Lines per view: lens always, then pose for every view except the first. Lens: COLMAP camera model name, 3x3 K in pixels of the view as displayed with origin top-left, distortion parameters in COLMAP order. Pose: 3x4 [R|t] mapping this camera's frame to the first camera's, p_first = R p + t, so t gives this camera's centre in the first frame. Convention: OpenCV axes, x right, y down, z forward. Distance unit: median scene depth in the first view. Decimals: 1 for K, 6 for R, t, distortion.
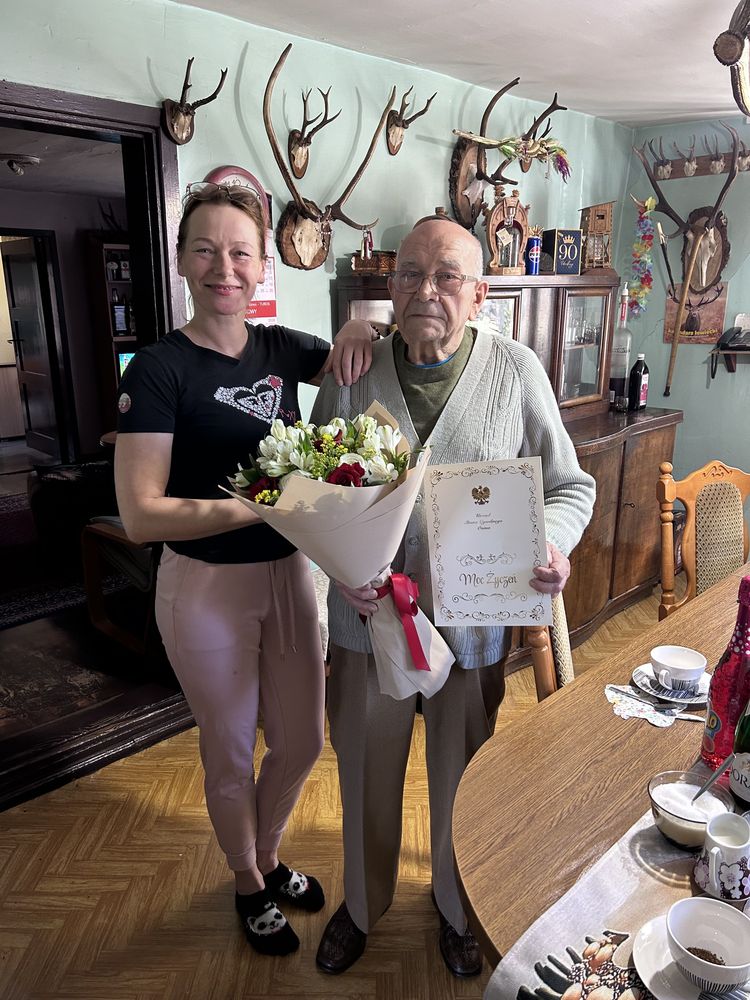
lens RADIAL K [[757.9, 0, 375.0], [0, 757.9, 500.0], [0, 0, 1]] dist [0.059432, -0.061710]
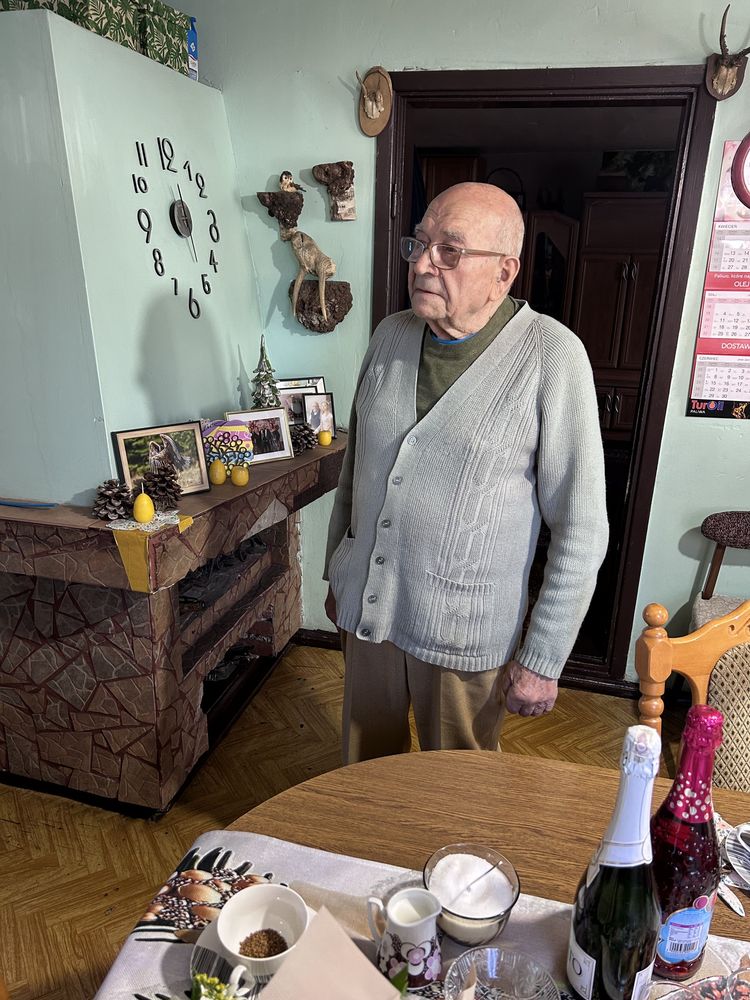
lens RADIAL K [[757.9, 0, 375.0], [0, 757.9, 500.0], [0, 0, 1]] dist [0.059432, -0.061710]
pose [[0.517318, 0.292548, -0.804237, 0.364529], [-0.253085, 0.950020, 0.182784, -0.056473], [0.817515, 0.108983, 0.565502, 0.154842]]
